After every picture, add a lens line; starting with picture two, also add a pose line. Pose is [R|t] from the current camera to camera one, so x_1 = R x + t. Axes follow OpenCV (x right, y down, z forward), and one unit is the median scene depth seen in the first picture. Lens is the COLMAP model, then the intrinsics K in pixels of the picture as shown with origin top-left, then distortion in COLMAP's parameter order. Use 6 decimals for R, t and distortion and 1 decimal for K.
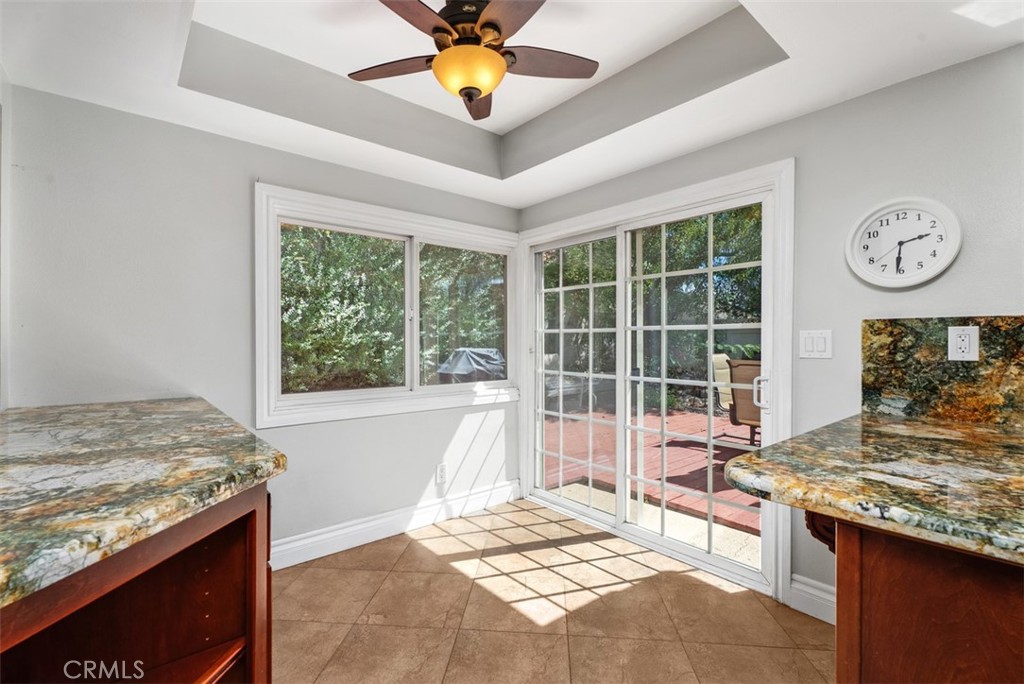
lens RADIAL K [[457.3, 0, 506.9], [0, 457.3, 338.9], [0, 0, 1]] dist [0.000882, -0.000278]
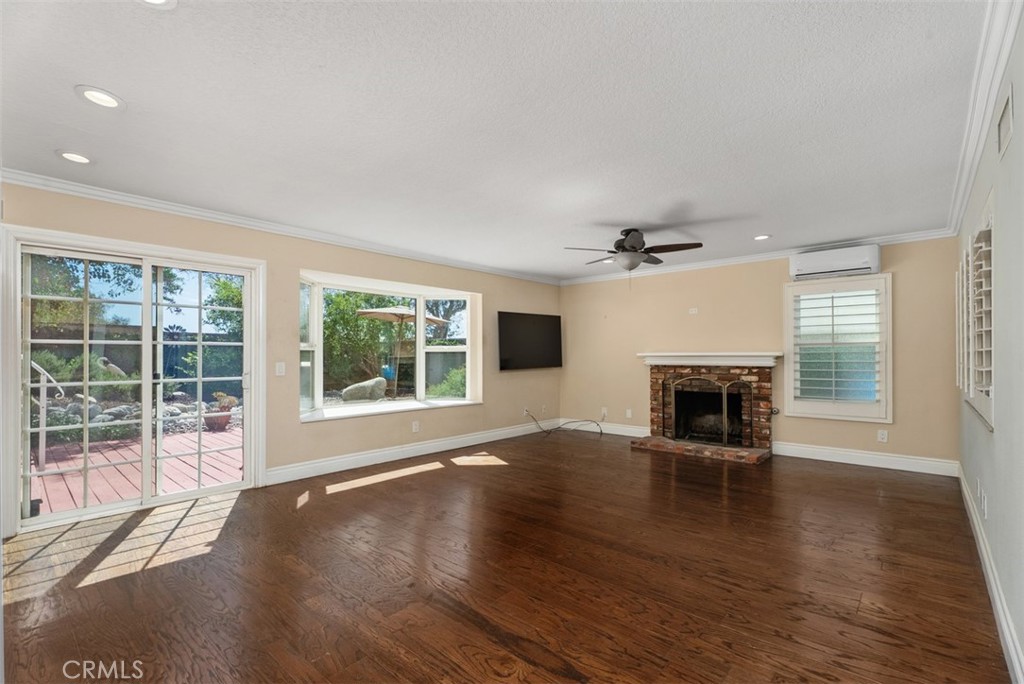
lens RADIAL K [[457.3, 0, 506.9], [0, 457.3, 338.9], [0, 0, 1]] dist [0.000882, -0.000278]
pose [[-0.133015, 0.013075, 0.991028, -1.160448], [0.022523, 0.999695, -0.010166, 0.002064], [-0.990858, 0.020968, -0.133269, 0.174915]]
